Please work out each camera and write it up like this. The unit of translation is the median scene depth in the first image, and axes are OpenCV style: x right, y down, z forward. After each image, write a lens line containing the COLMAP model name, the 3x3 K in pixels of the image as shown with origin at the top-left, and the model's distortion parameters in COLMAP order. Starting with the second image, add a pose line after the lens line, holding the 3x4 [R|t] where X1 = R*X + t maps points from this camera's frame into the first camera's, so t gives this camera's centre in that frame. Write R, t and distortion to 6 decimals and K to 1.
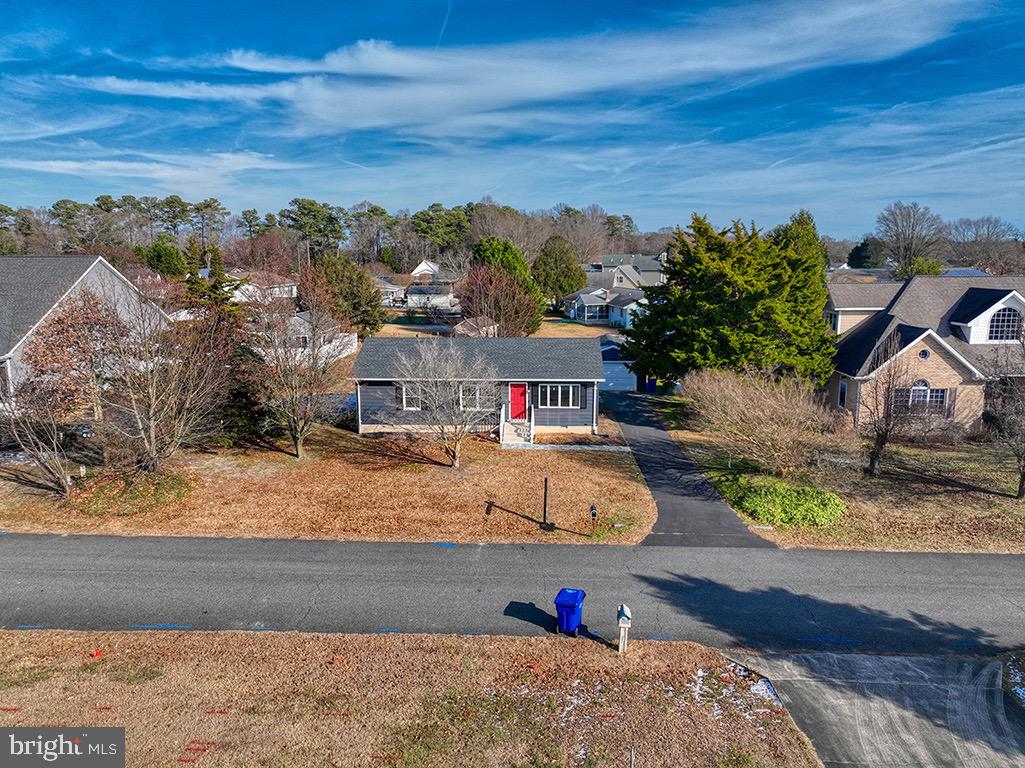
lens RADIAL K [[726.7, 0, 518.9], [0, 726.7, 384.0], [0, 0, 1]] dist [0.008006, 0.008162]
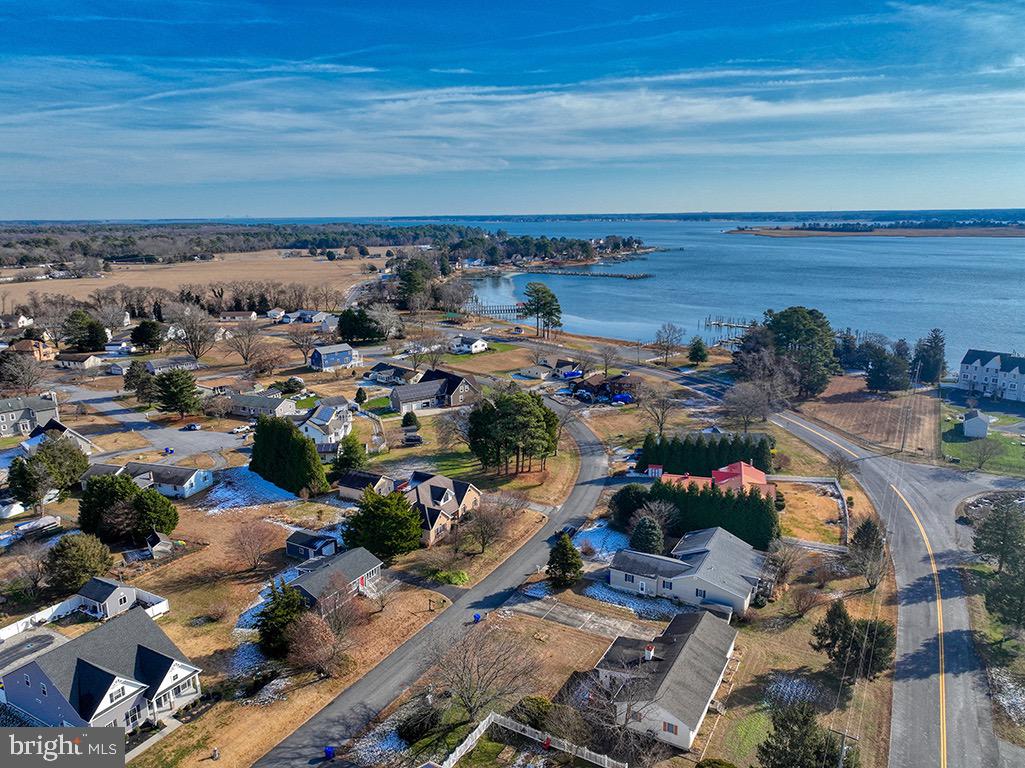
lens RADIAL K [[726.7, 0, 518.9], [0, 726.7, 384.0], [0, 0, 1]] dist [0.008006, 0.008162]
pose [[0.444800, -0.202705, 0.872389, -3.457079], [0.145049, 0.977496, 0.153172, -1.804039], [-0.883806, 0.058409, 0.464193, -1.561465]]
